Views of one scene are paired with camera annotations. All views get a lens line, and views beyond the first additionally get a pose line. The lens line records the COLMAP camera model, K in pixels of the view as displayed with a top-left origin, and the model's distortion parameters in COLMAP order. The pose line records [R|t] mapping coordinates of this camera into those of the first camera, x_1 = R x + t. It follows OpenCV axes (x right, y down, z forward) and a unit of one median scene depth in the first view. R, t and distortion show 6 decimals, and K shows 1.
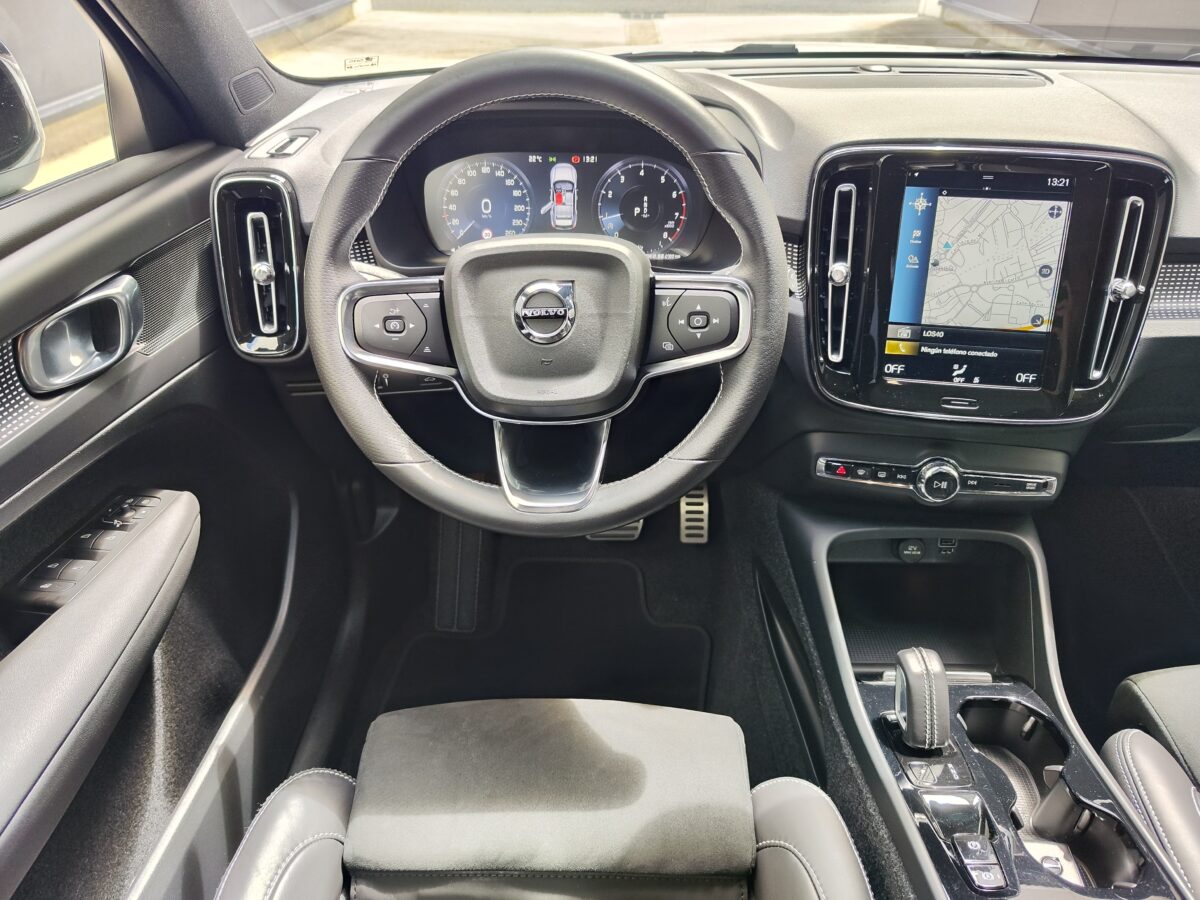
lens RADIAL K [[840.2, 0, 600.7], [0, 840.2, 440.2], [0, 0, 1]] dist [0.013545, -0.009671]
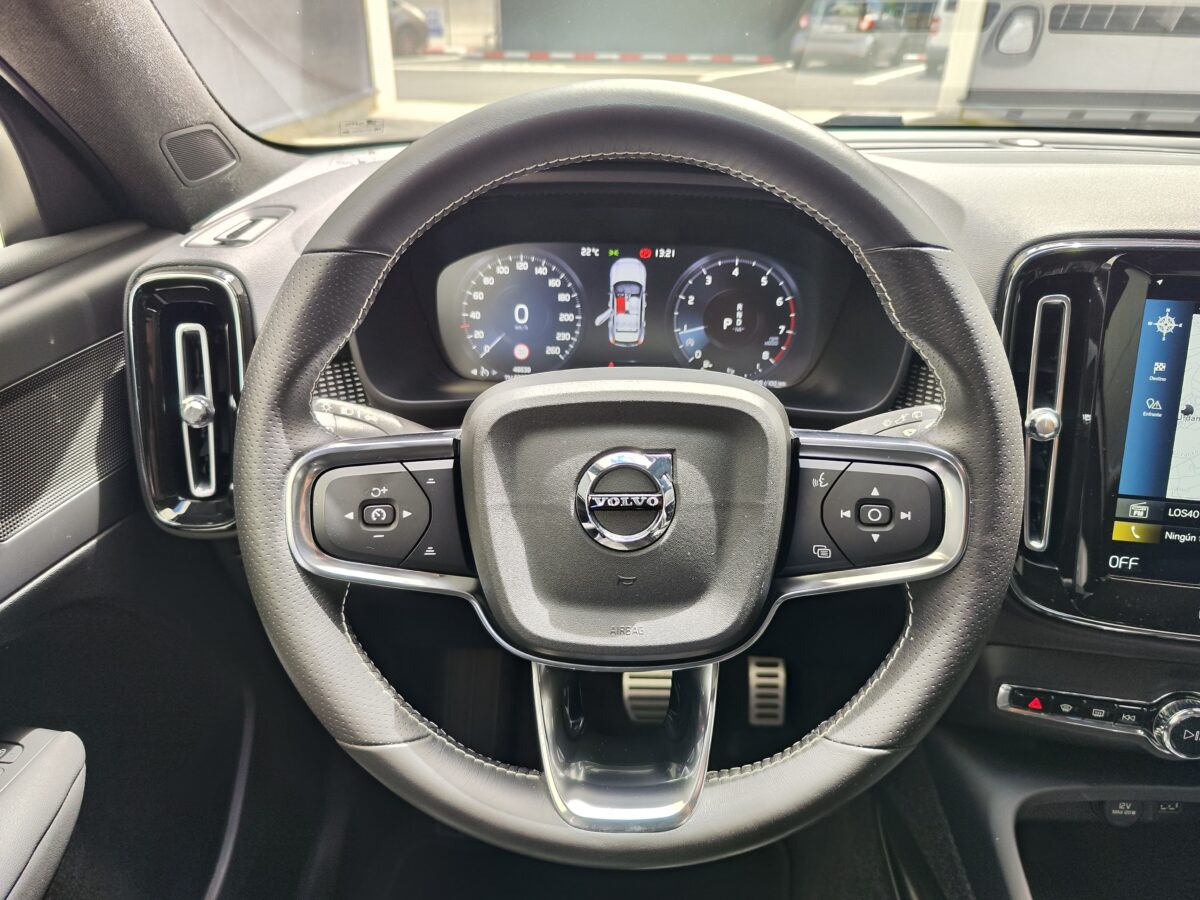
lens RADIAL K [[840.2, 0, 612.5], [0, 840.2, 455.4], [0, 0, 1]] dist [0.013545, -0.009671]
pose [[0.999914, 0.013033, -0.001551, -0.061774], [-0.013117, 0.996495, -0.082619, -0.110198], [0.000469, 0.082632, 0.996580, 0.321985]]
